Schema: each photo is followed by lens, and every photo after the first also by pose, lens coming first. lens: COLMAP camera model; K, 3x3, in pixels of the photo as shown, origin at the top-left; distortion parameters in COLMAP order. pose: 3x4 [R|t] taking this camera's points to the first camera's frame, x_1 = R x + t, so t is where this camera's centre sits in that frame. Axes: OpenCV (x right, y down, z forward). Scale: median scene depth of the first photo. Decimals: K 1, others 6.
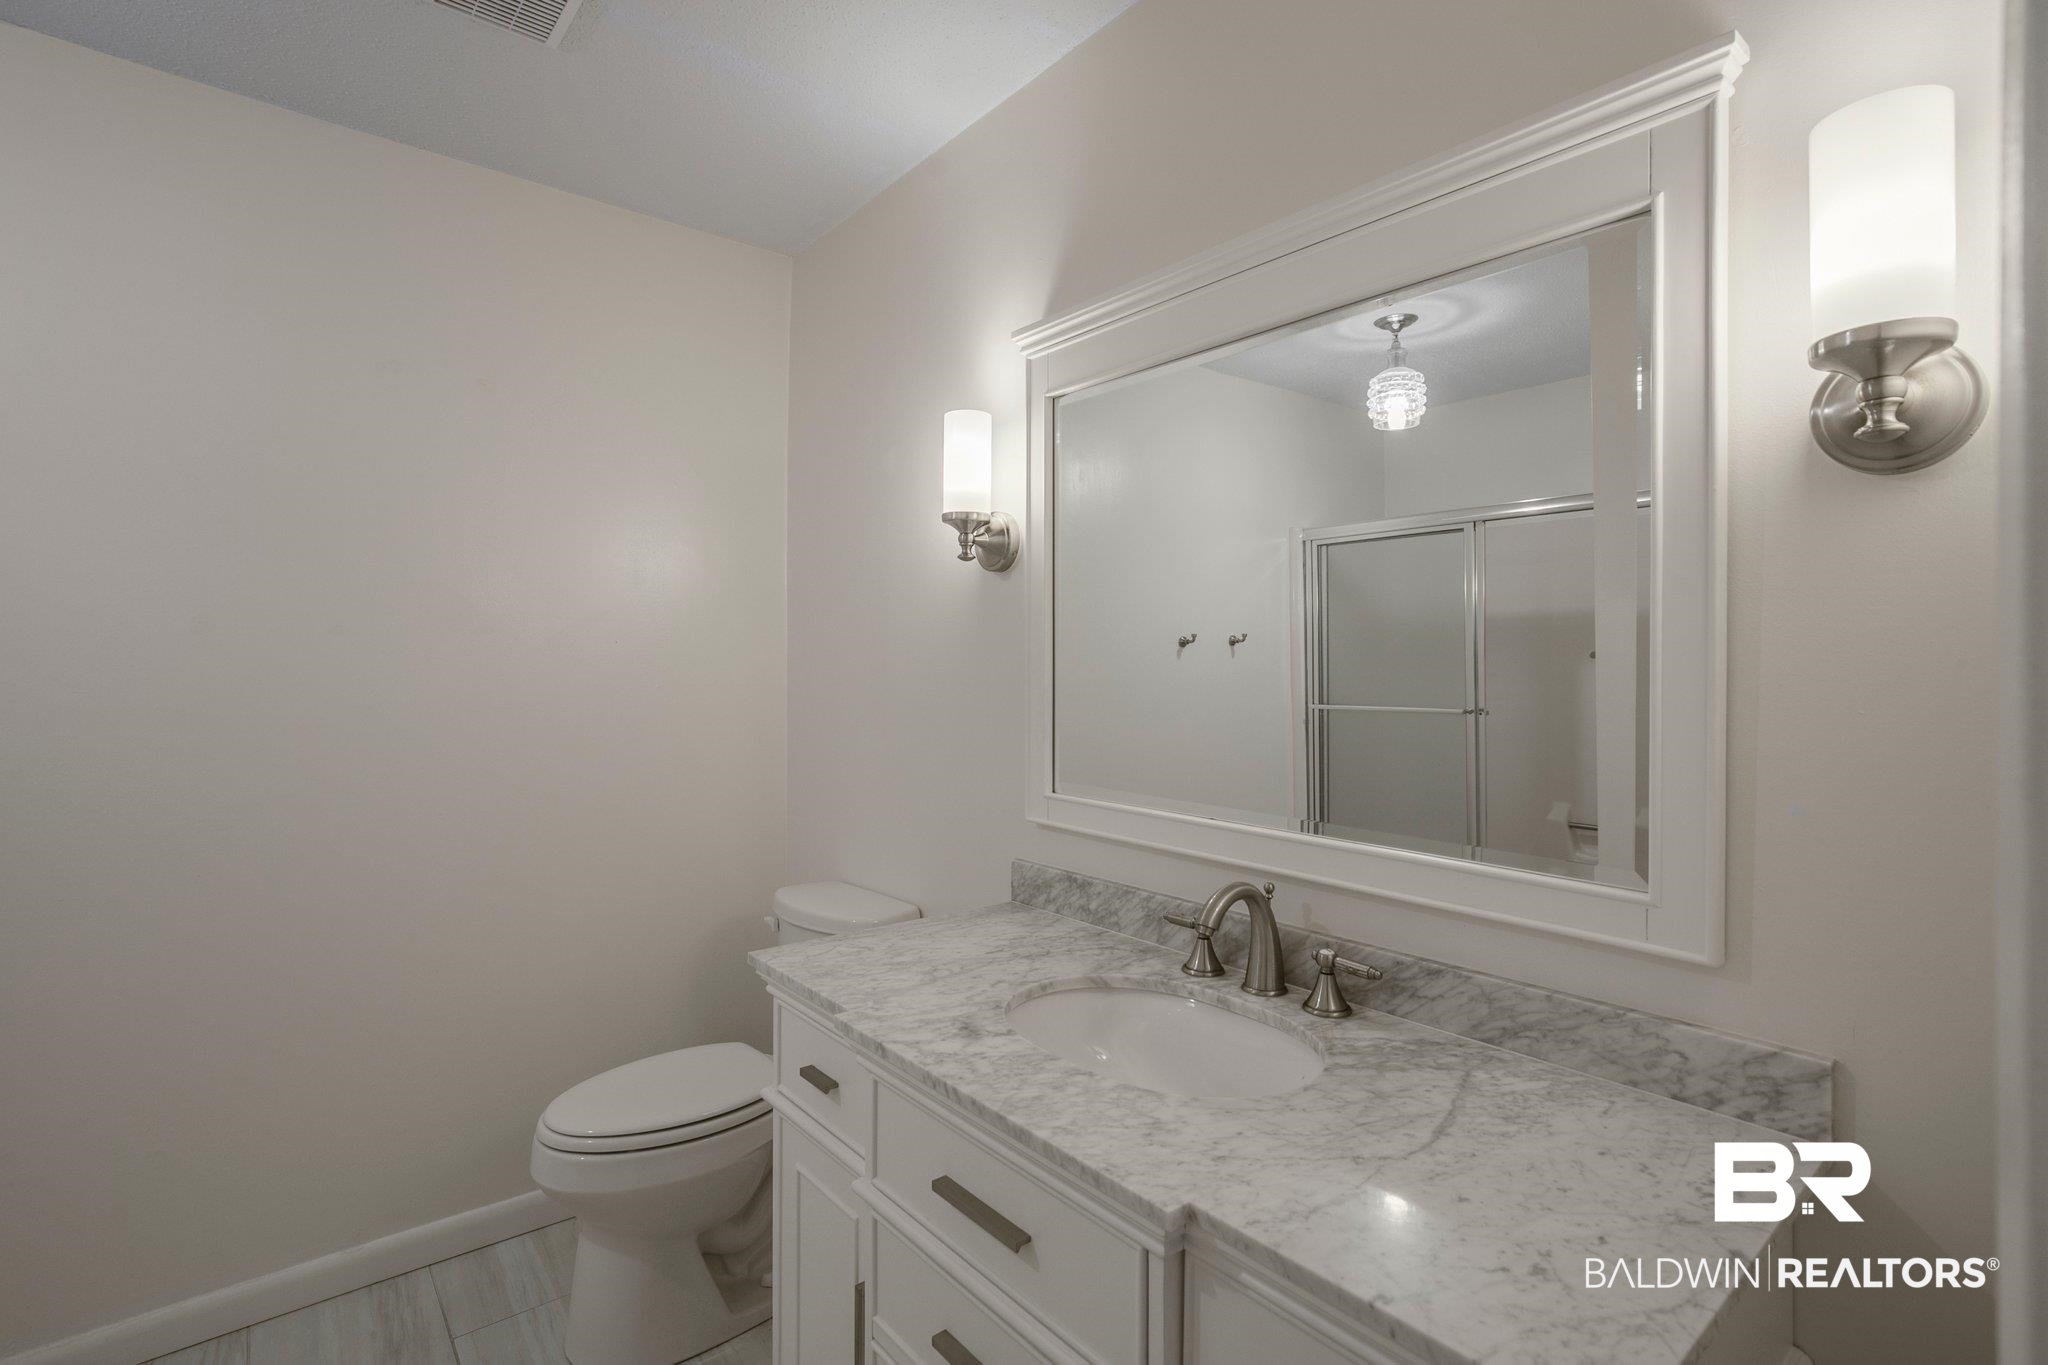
lens RADIAL K [[959.1, 0, 1023.5], [0, 959.1, 661.8], [0, 0, 1]] dist [-0.010222, 0.001290]
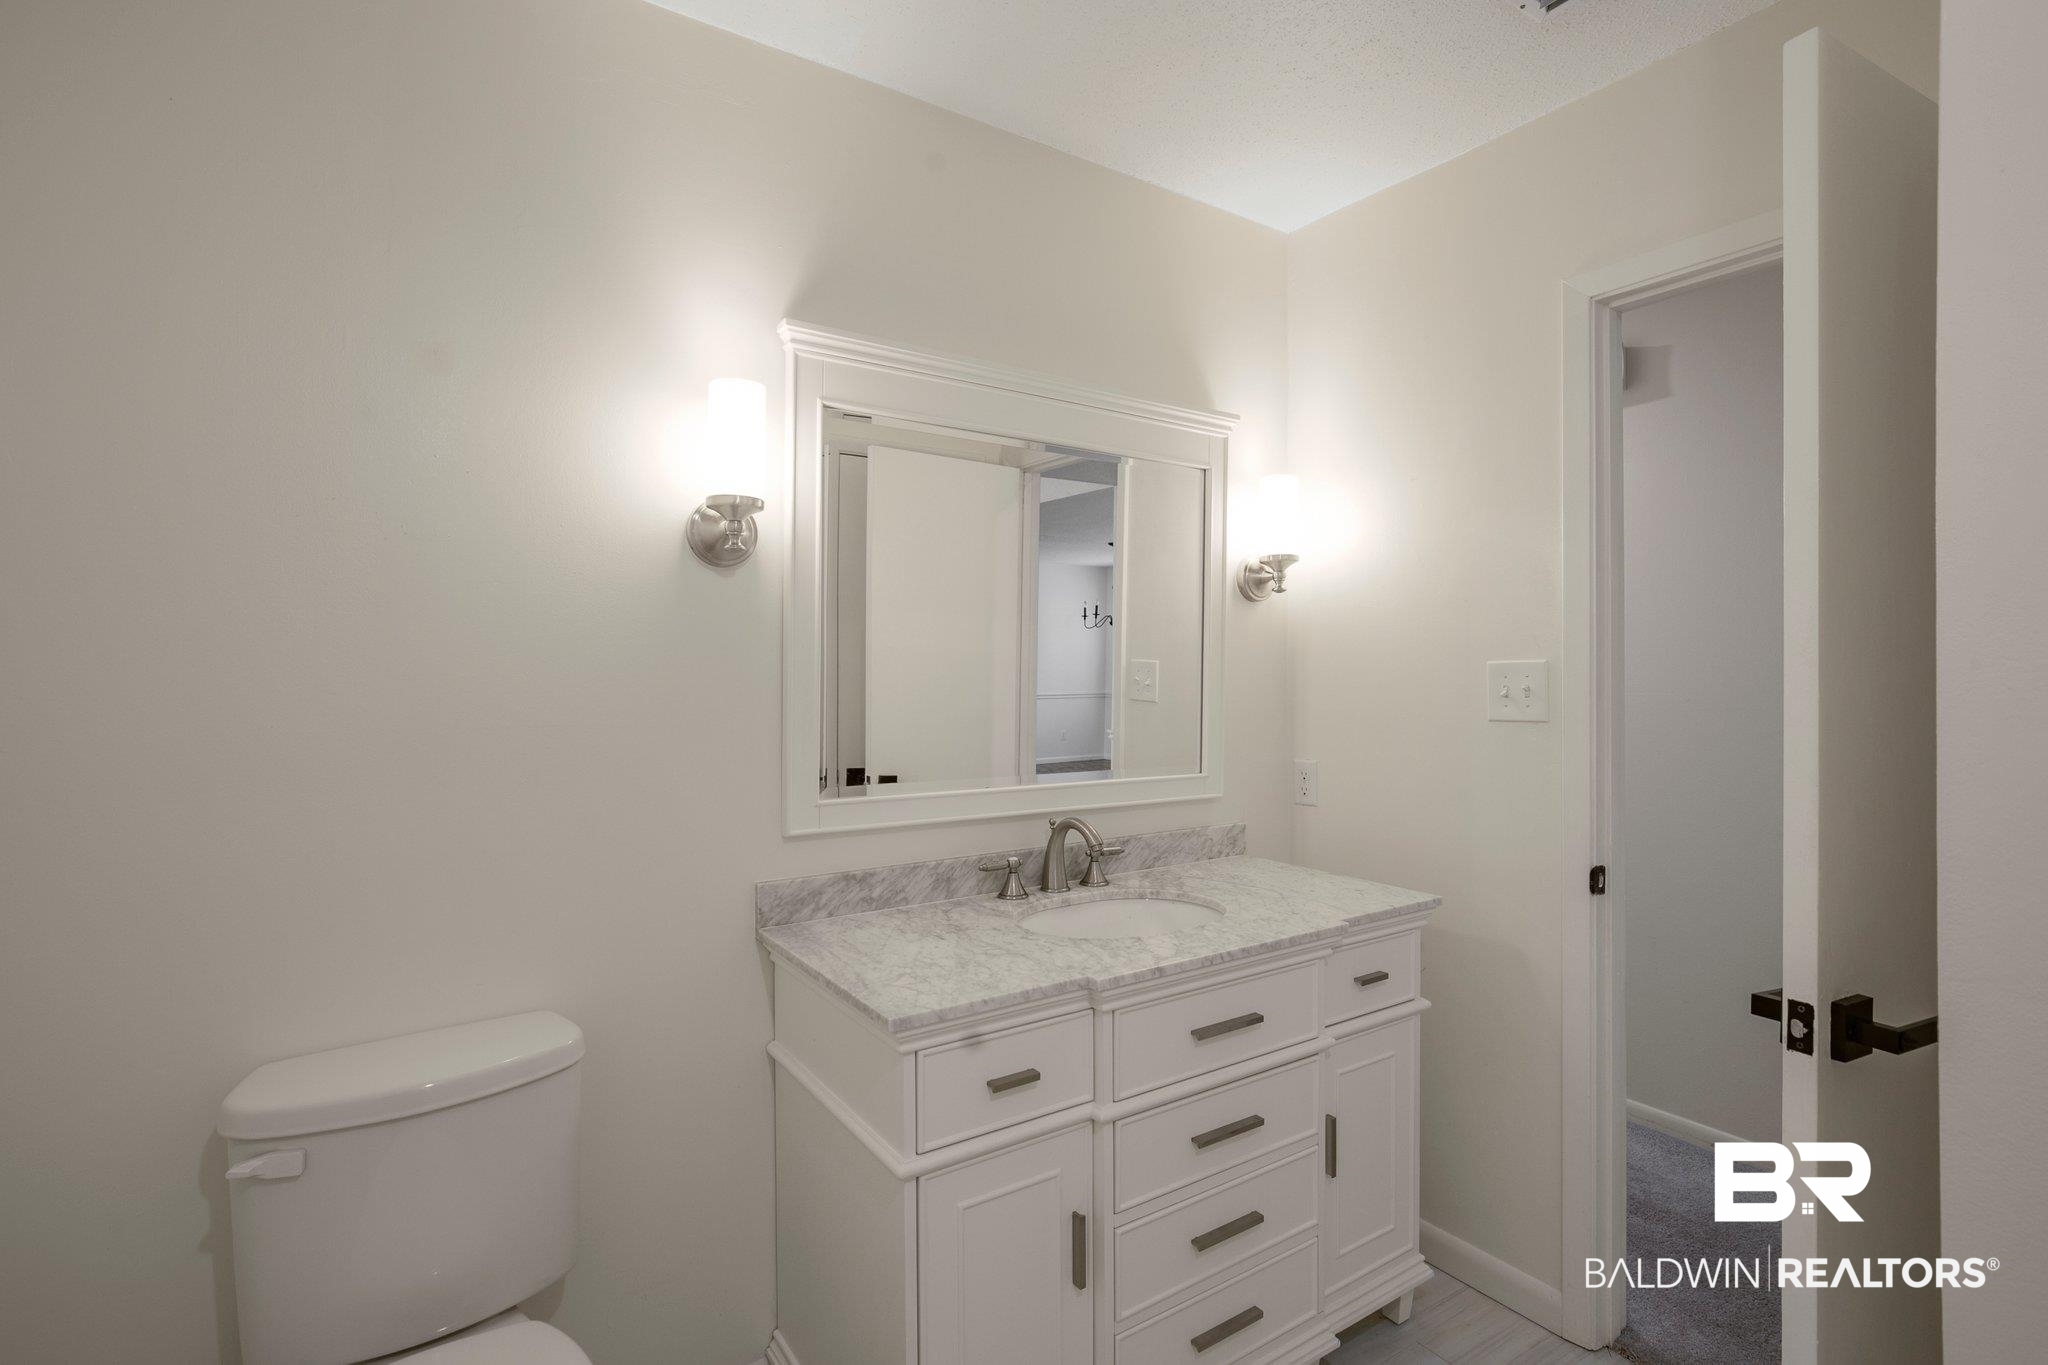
lens RADIAL K [[959.1, 0, 1022.3], [0, 959.1, 685.5], [0, 0, 1]] dist [-0.010222, 0.001290]
pose [[0.099693, -0.016940, 0.994874, -1.064984], [-0.003198, 0.999844, 0.017345, -0.002232], [-0.995013, -0.004911, 0.099623, 0.776703]]
